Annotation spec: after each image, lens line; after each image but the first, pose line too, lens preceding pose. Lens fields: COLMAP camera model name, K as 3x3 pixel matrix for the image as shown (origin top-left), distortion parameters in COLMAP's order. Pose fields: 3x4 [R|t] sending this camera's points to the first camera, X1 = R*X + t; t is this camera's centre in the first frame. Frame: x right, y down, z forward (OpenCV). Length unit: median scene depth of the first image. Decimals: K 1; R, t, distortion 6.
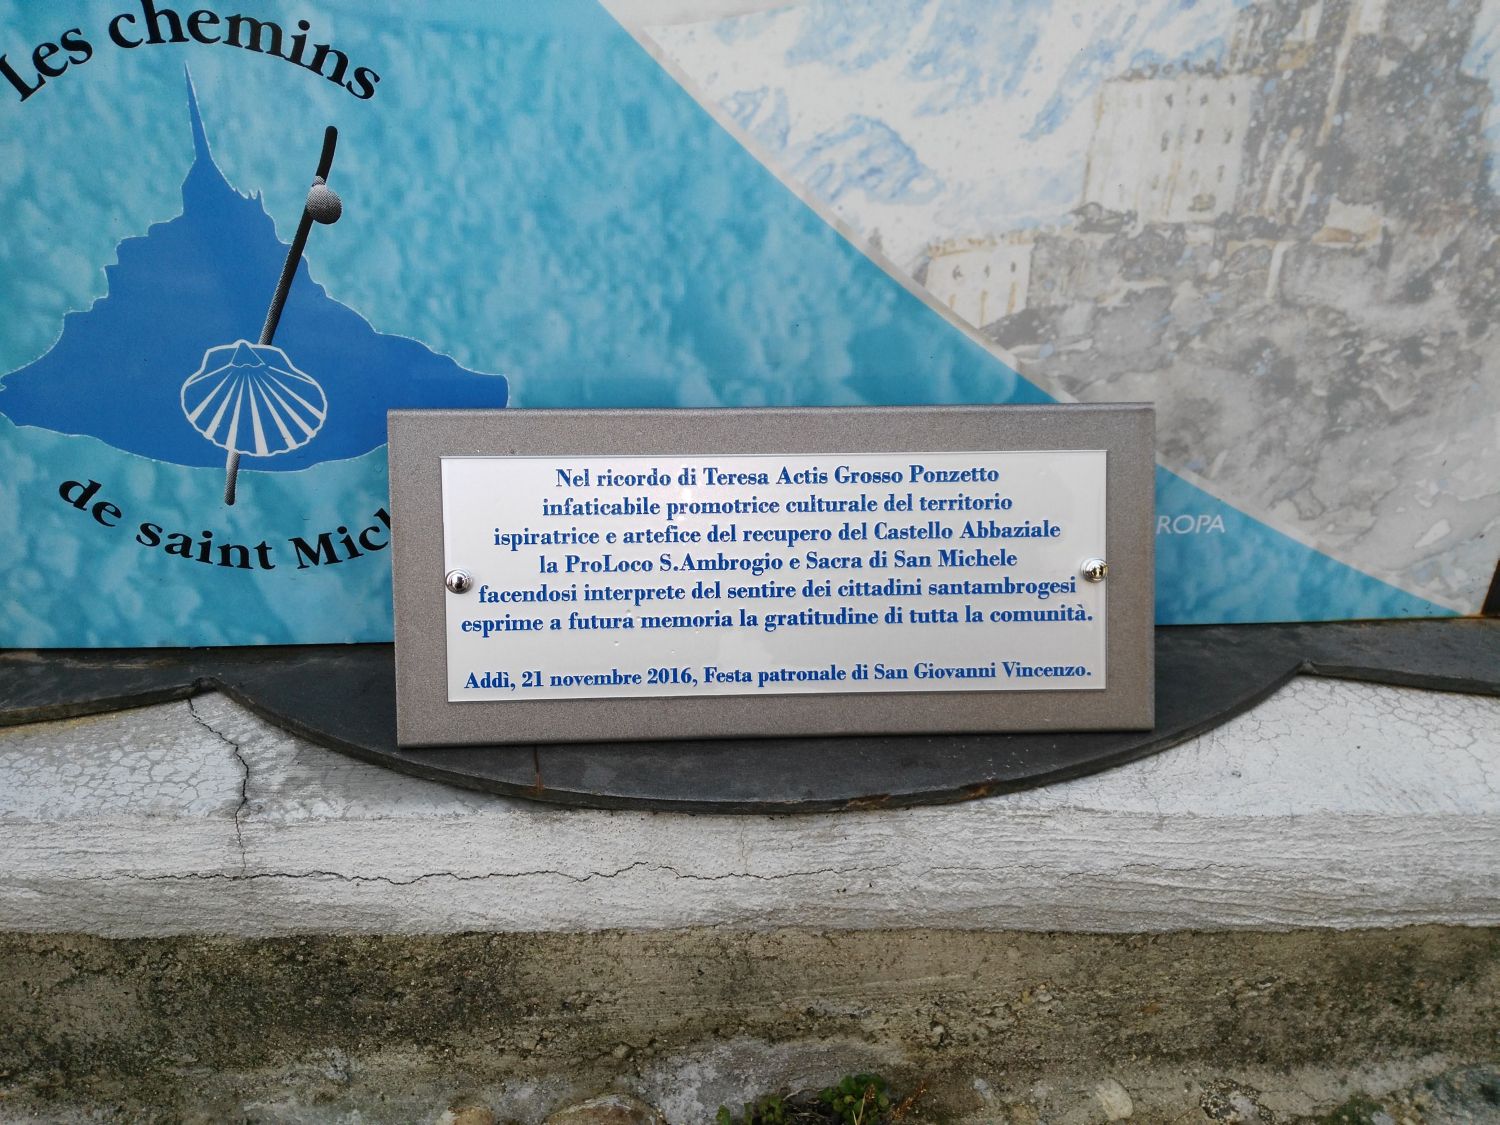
lens RADIAL K [[1224.0, 0, 752.4], [0, 1224.0, 555.9], [0, 0, 1]] dist [0.073091, -0.100990]
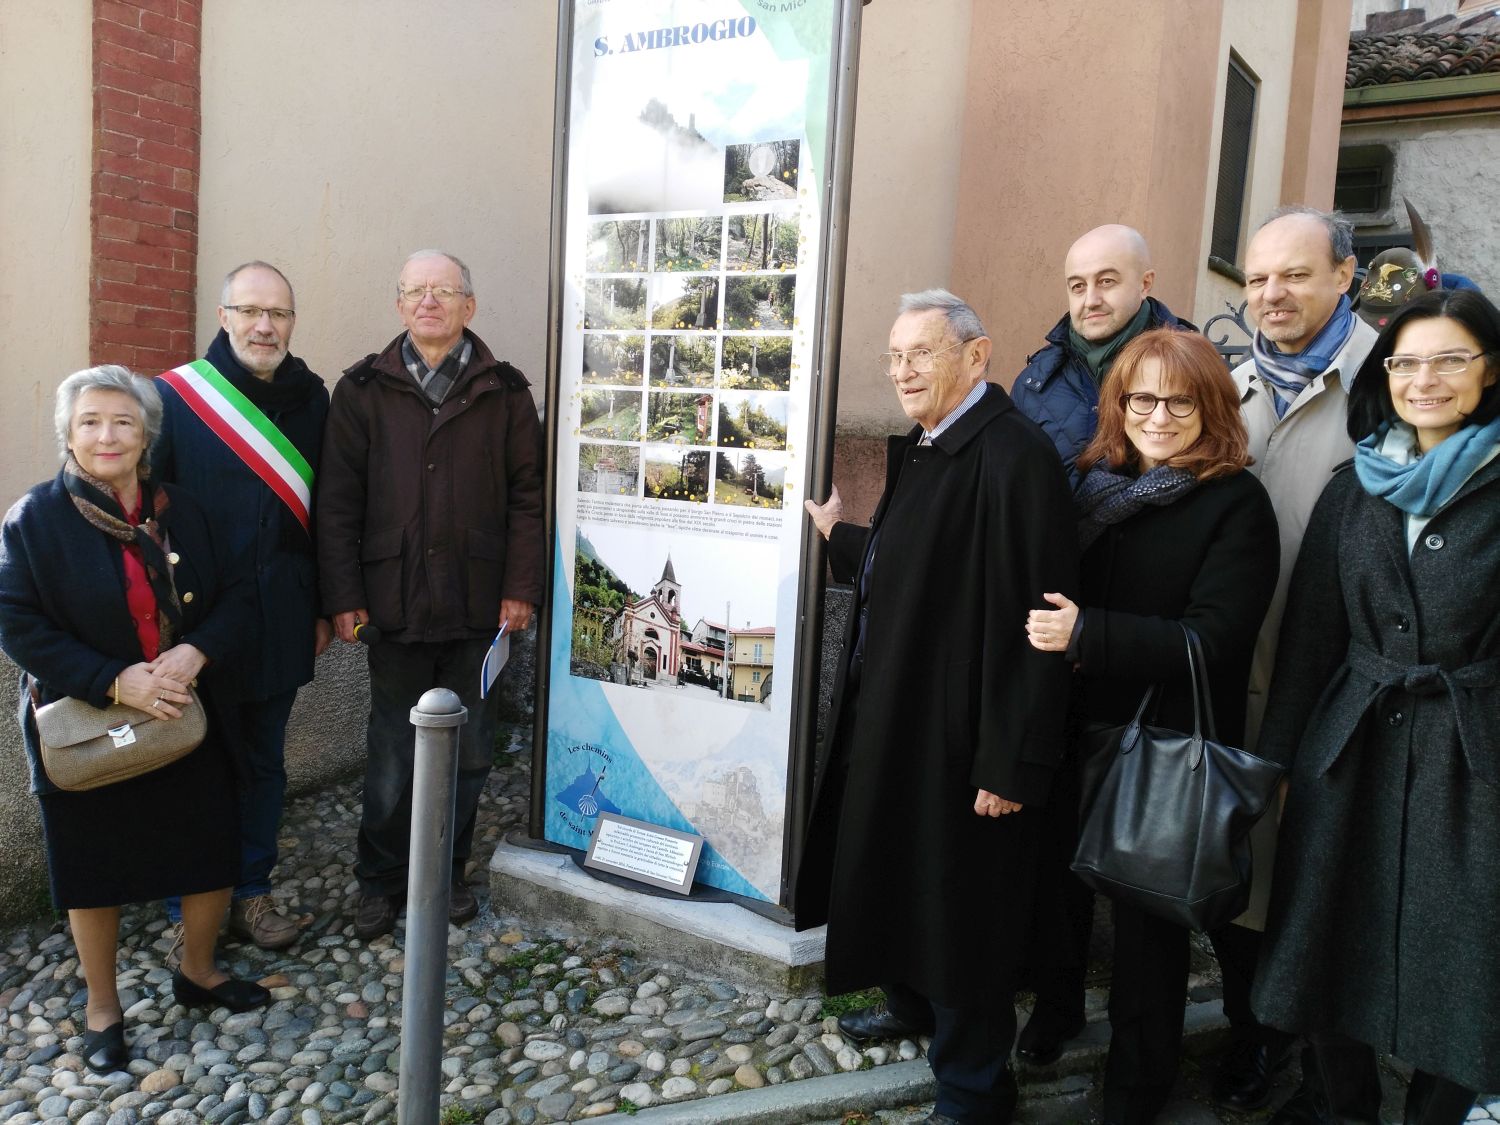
lens RADIAL K [[1224.0, 0, 740.5], [0, 1224.0, 556.0], [0, 0, 1]] dist [0.073091, -0.100990]
pose [[0.814897, 0.086926, -0.573050, 3.610637], [-0.306038, 0.904162, -0.298045, 0.342038], [0.492222, 0.418252, 0.763402, -3.799496]]
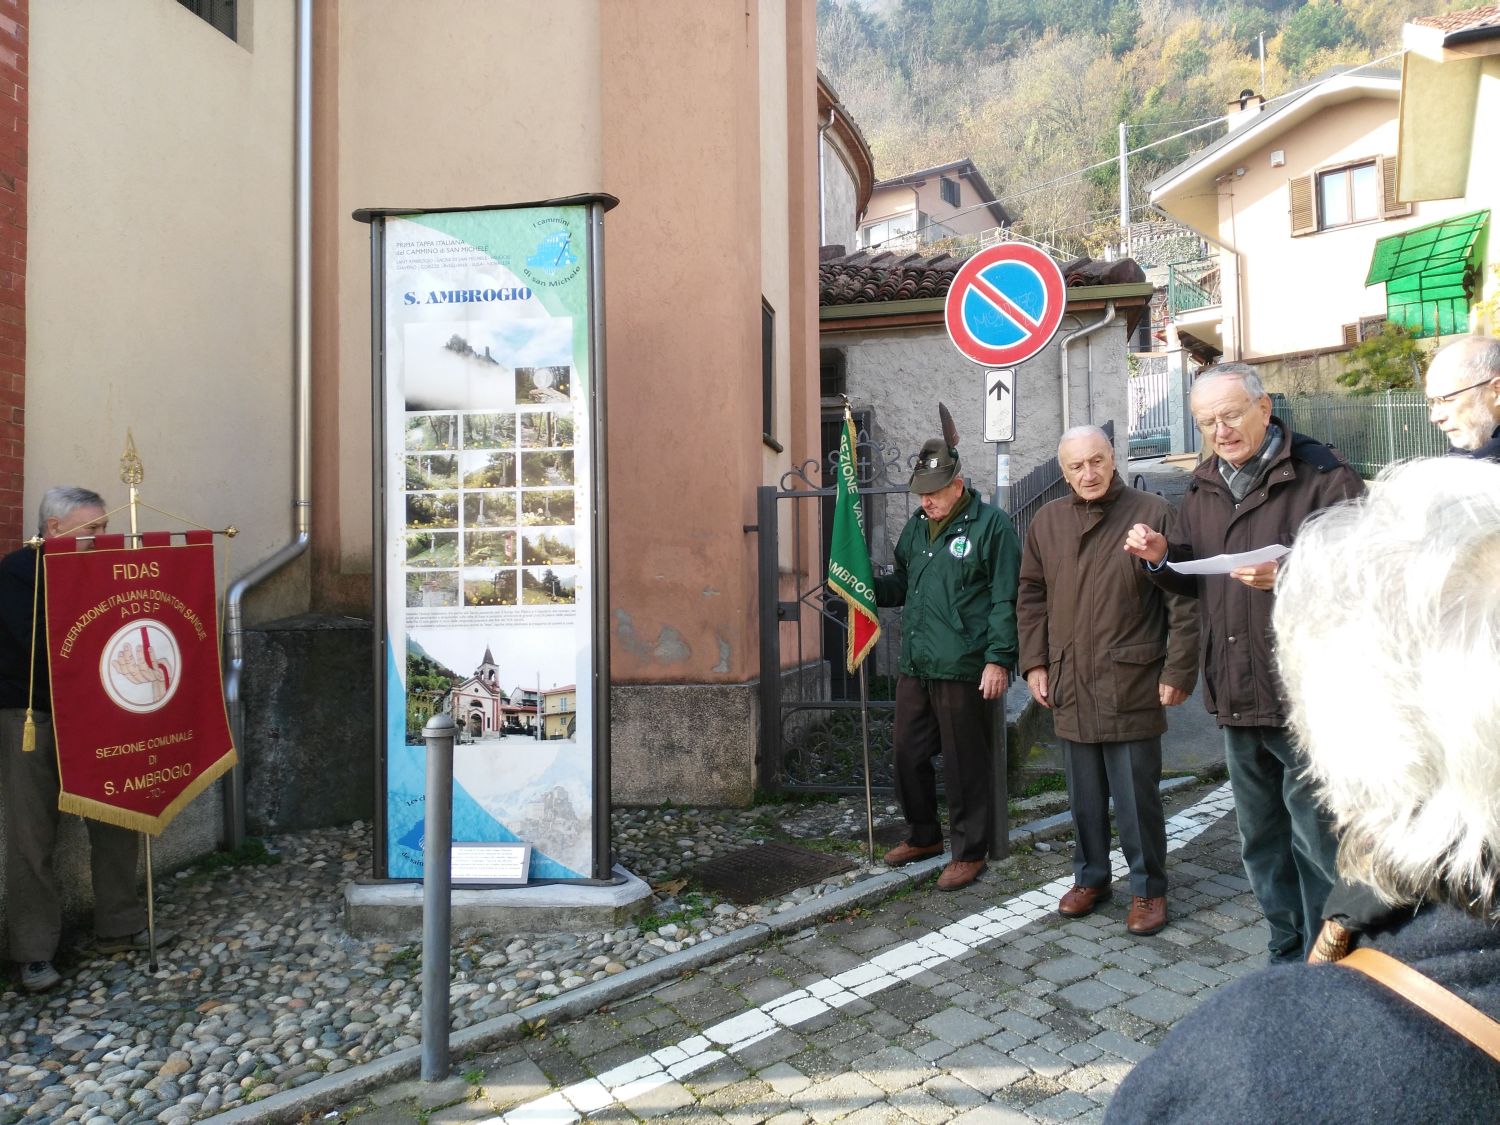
lens RADIAL K [[1224.0, 0, 757.1], [0, 1224.0, 559.9], [0, 0, 1]] dist [0.073091, -0.100990]
pose [[0.980207, -0.040565, -0.193773, 3.397362], [-0.061121, 0.868961, -0.491091, 2.130413], [0.188302, 0.493215, 0.849283, -6.443928]]
